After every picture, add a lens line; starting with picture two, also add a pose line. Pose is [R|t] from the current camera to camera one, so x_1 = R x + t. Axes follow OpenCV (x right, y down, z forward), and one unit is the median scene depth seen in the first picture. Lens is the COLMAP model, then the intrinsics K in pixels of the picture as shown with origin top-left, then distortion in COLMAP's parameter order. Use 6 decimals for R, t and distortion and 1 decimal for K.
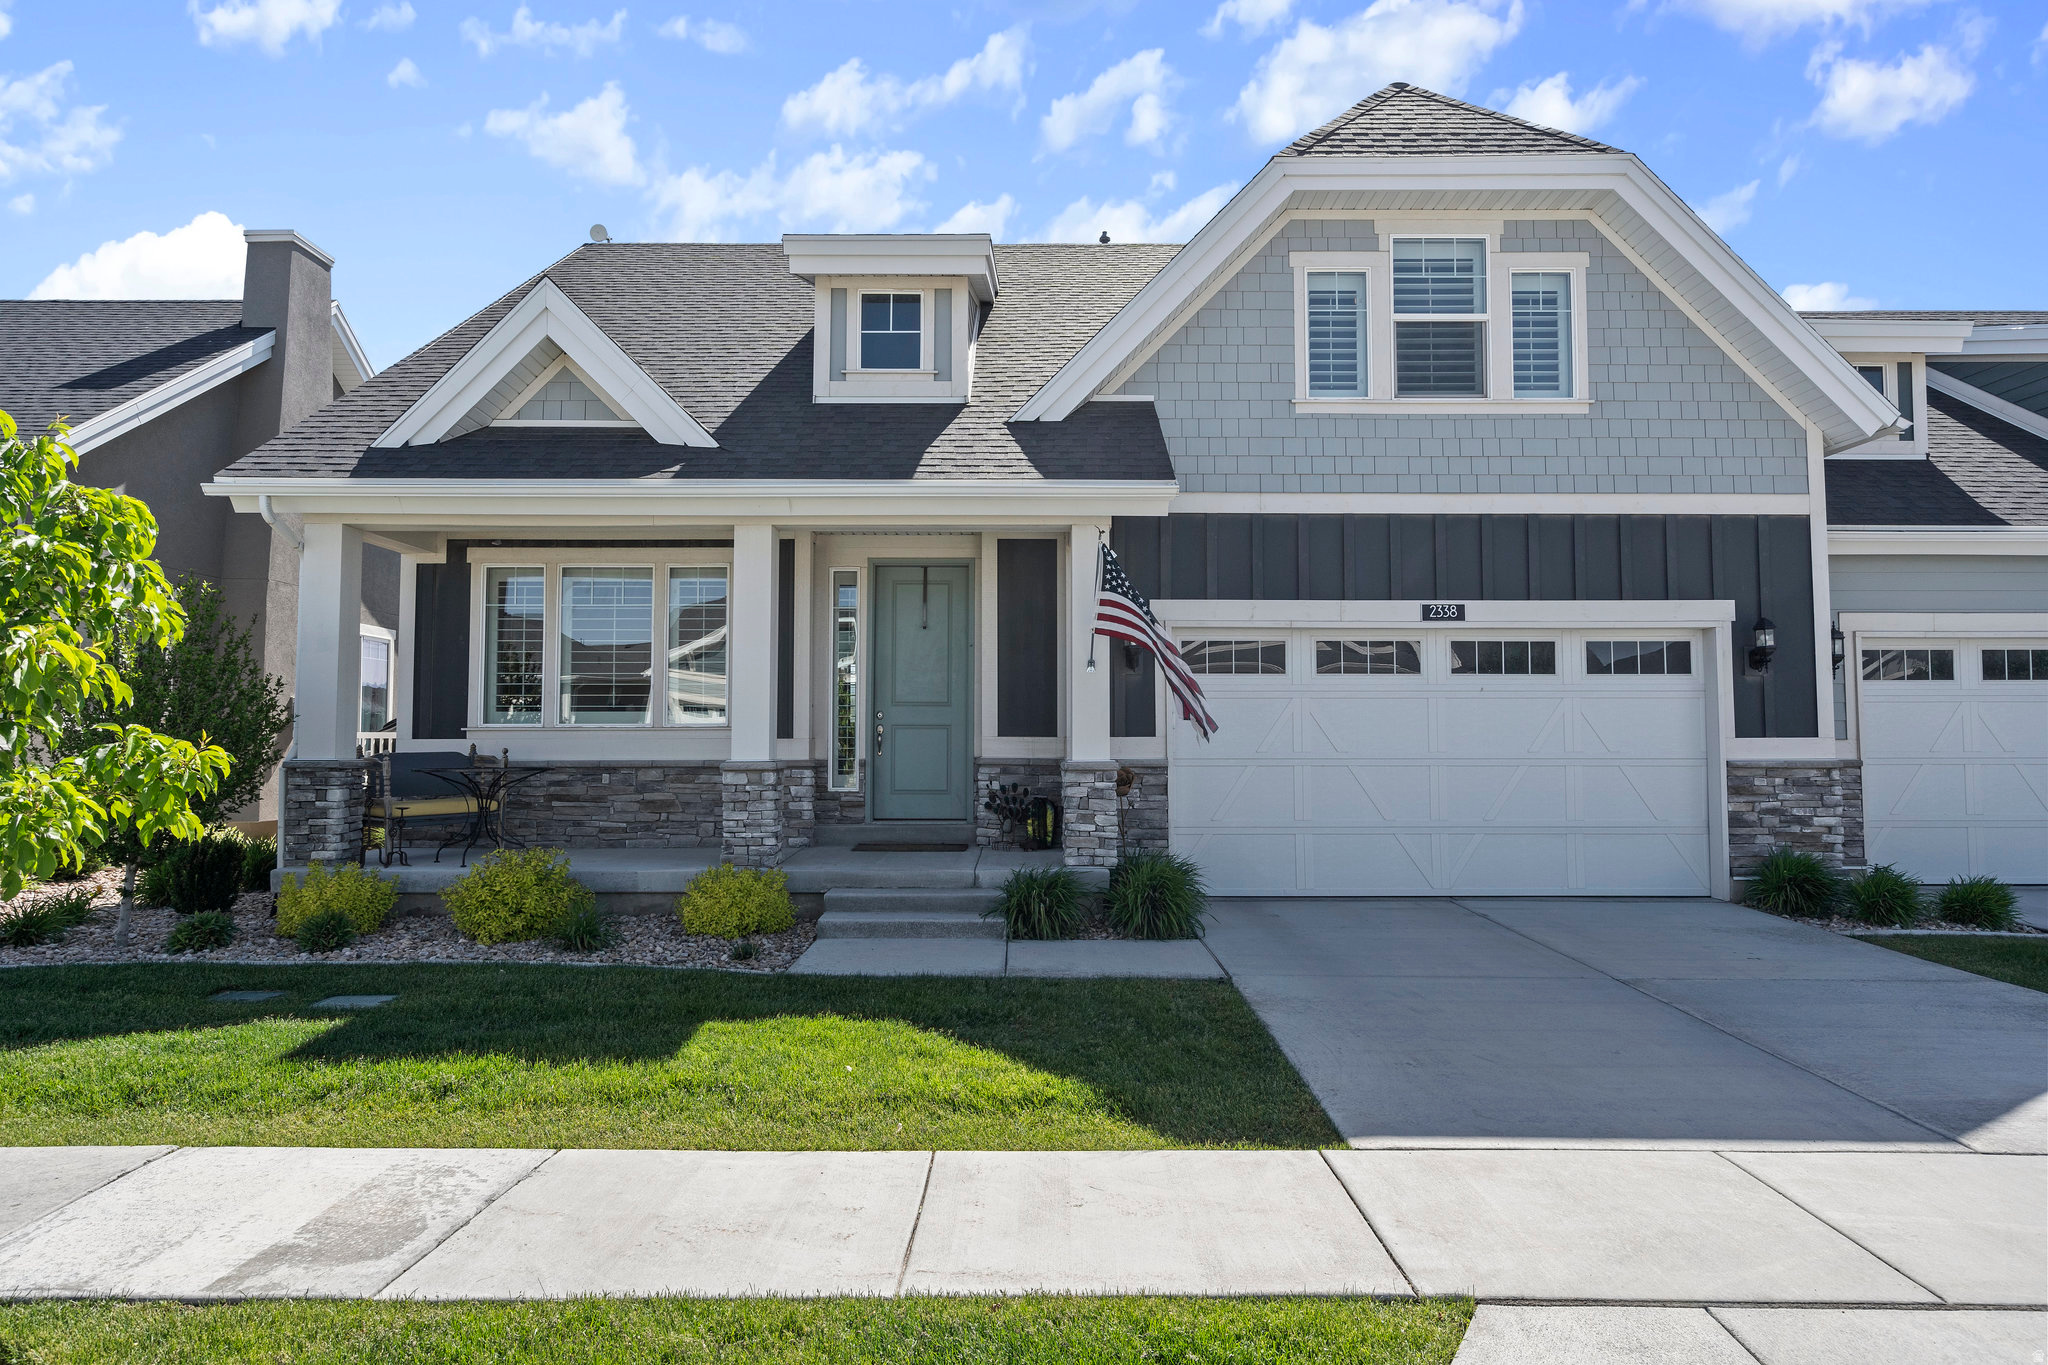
lens RADIAL K [[1181.8, 0, 1032.0], [0, 1181.8, 687.4], [0, 0, 1]] dist [0.012356, -0.001116]
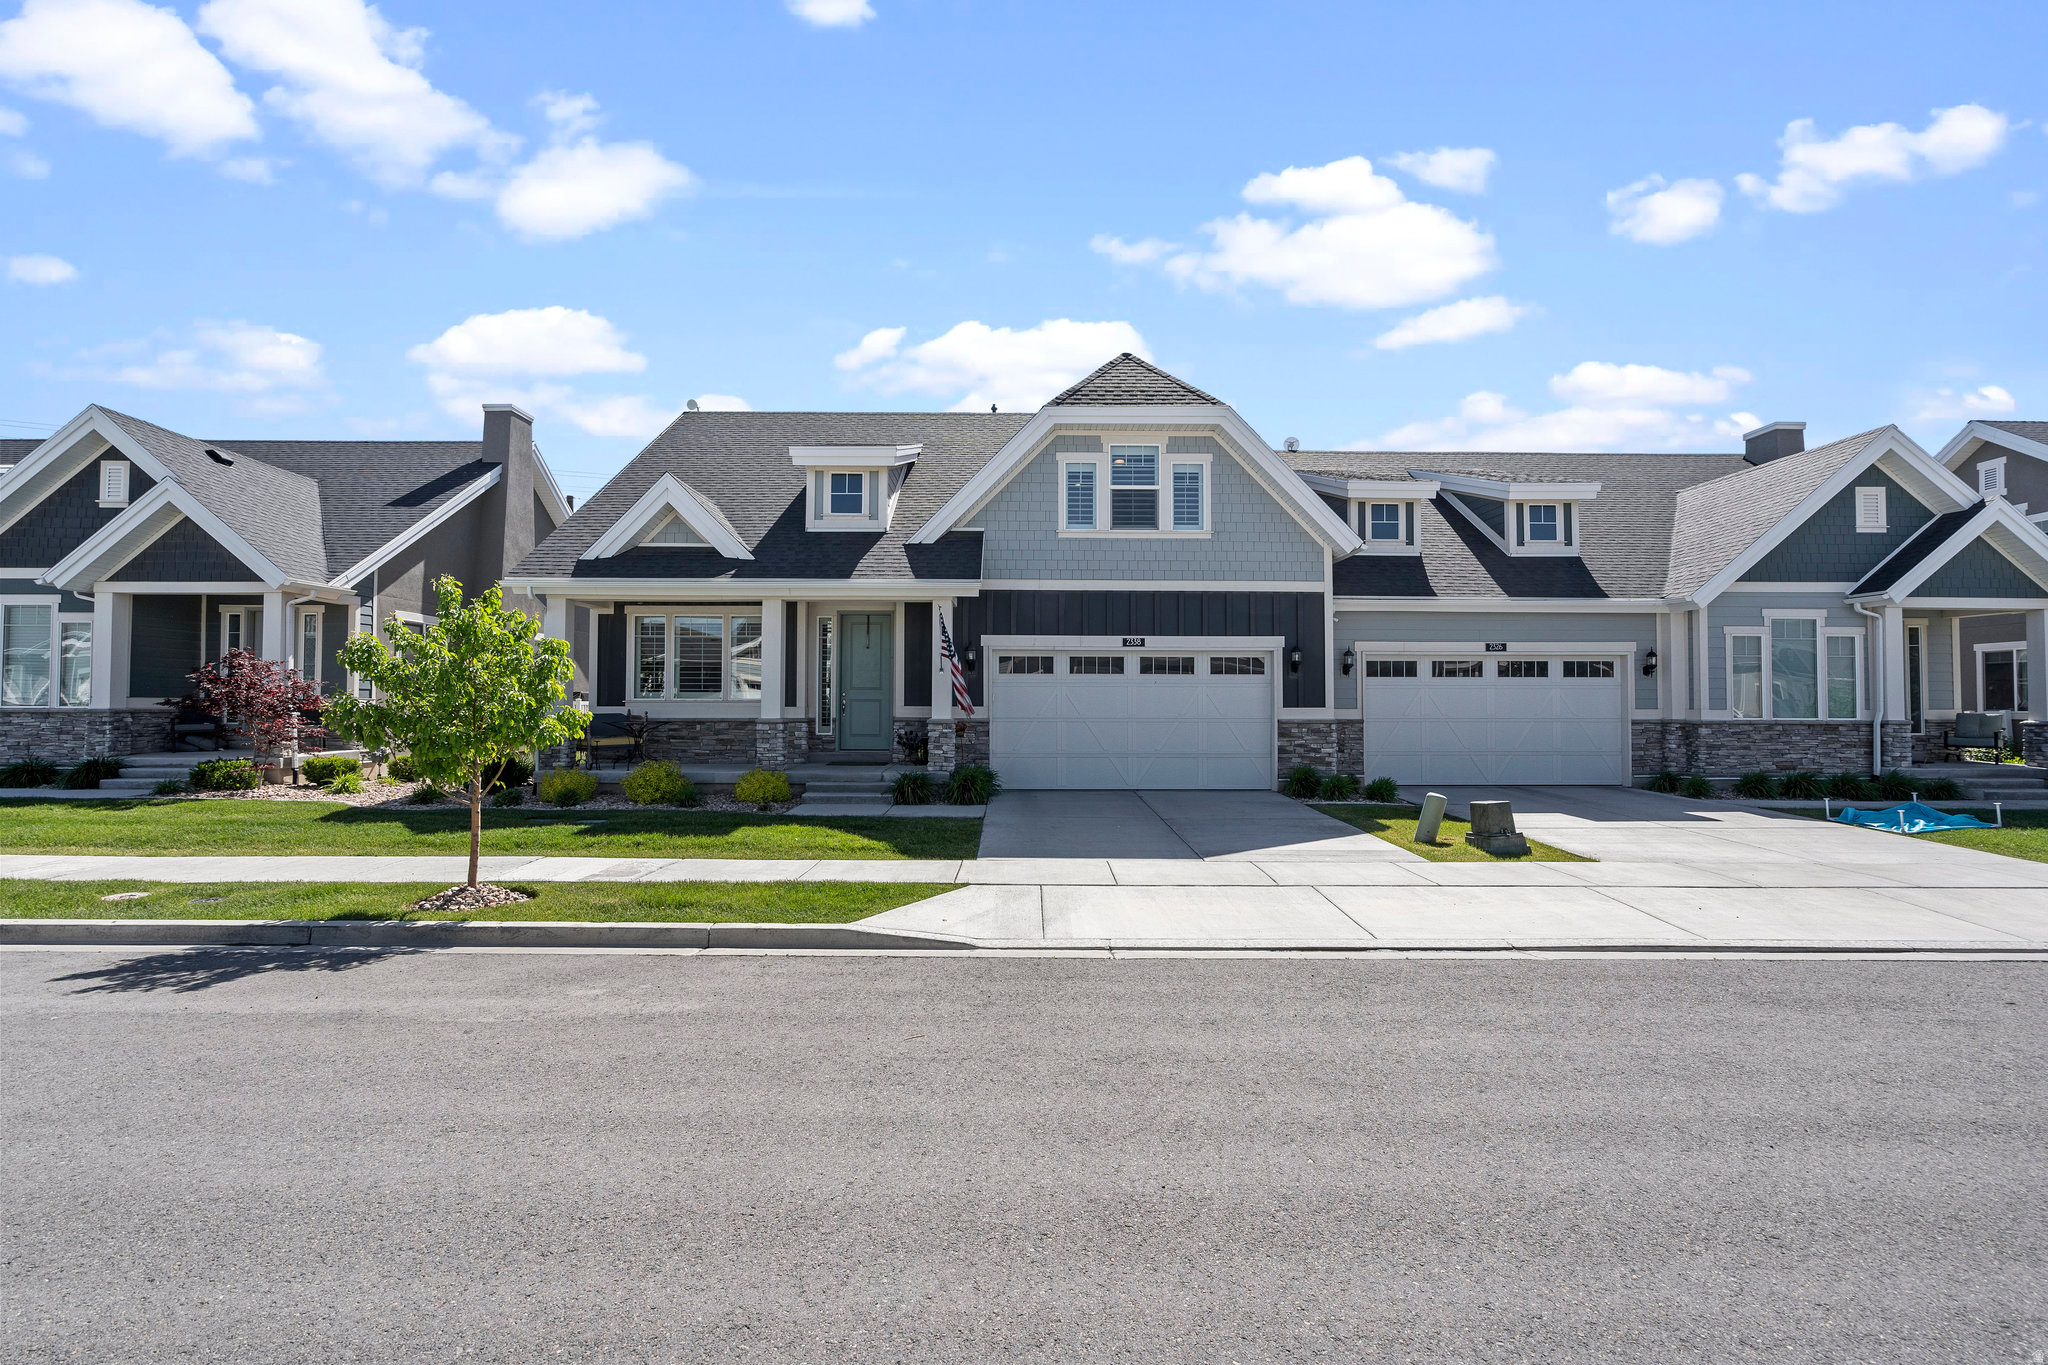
lens RADIAL K [[917.4, 0, 1030.9], [0, 917.4, 687.3], [0, 0, 1]] dist [-0.002335, 0.000001]
pose [[0.999986, 0.002545, 0.004607, 0.172208], [-0.002658, 0.999693, 0.024640, -0.026147], [-0.004543, -0.024652, 0.999686, -0.487706]]
